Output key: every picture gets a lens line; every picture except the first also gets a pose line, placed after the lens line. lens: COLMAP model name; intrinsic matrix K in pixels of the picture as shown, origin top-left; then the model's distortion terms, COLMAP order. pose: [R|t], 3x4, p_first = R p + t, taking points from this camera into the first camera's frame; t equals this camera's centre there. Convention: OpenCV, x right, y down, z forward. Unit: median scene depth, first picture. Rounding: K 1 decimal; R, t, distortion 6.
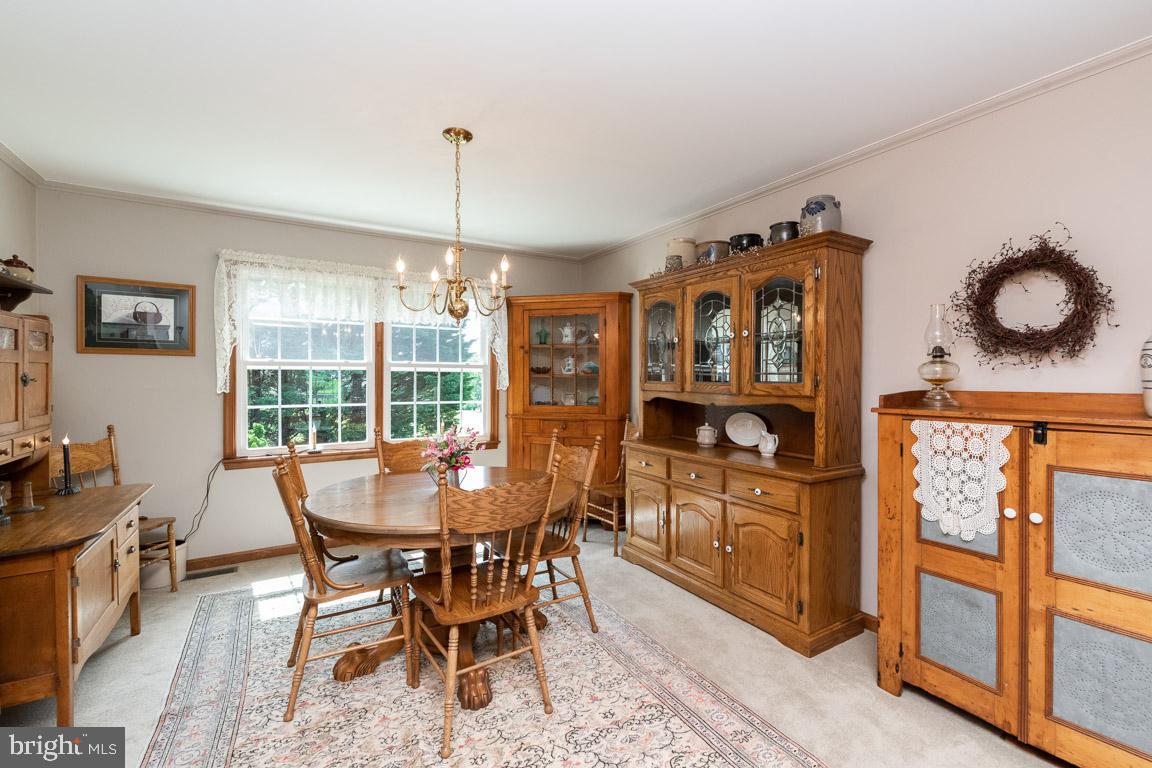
lens RADIAL K [[496.5, 0, 577.3], [0, 496.5, 377.8], [0, 0, 1]] dist [0.000117, -0.000016]
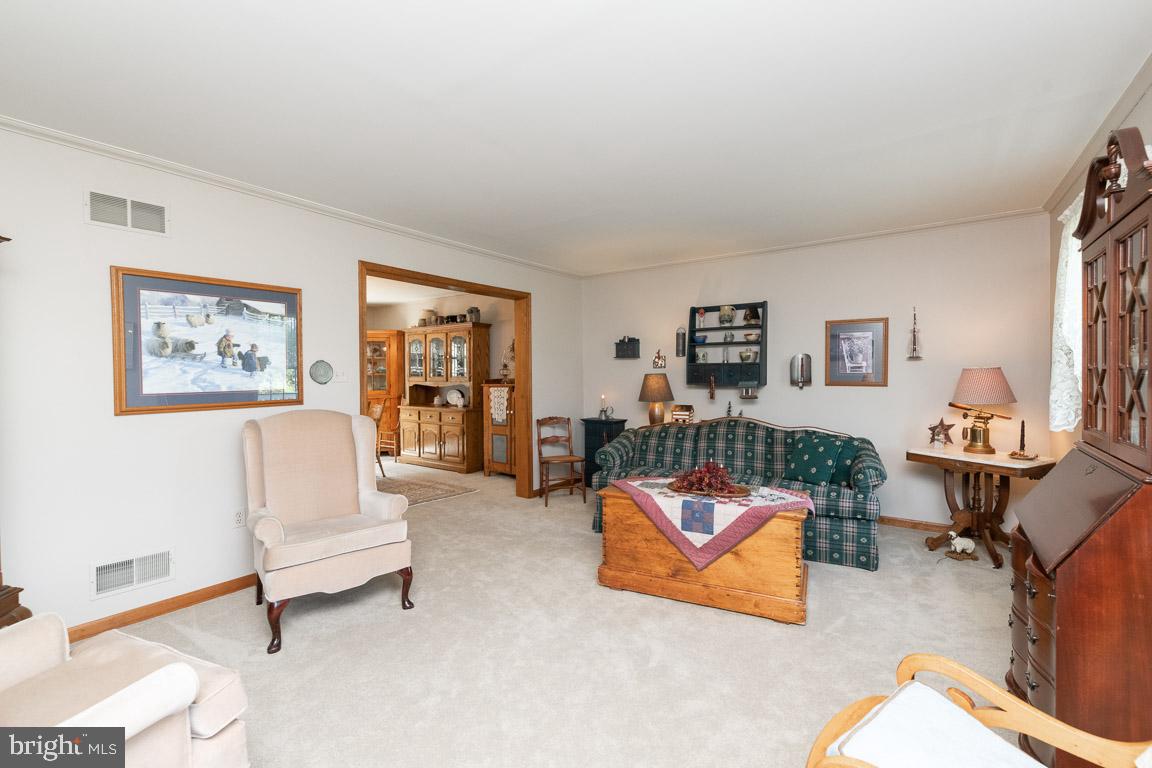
lens RADIAL K [[496.5, 0, 577.3], [0, 496.5, 377.8], [0, 0, 1]] dist [0.000117, -0.000016]
pose [[0.919734, -0.008038, 0.392460, -0.036375], [0.005958, 0.999961, 0.006518, 0.002857], [-0.392497, -0.003656, 0.919746, -1.285304]]
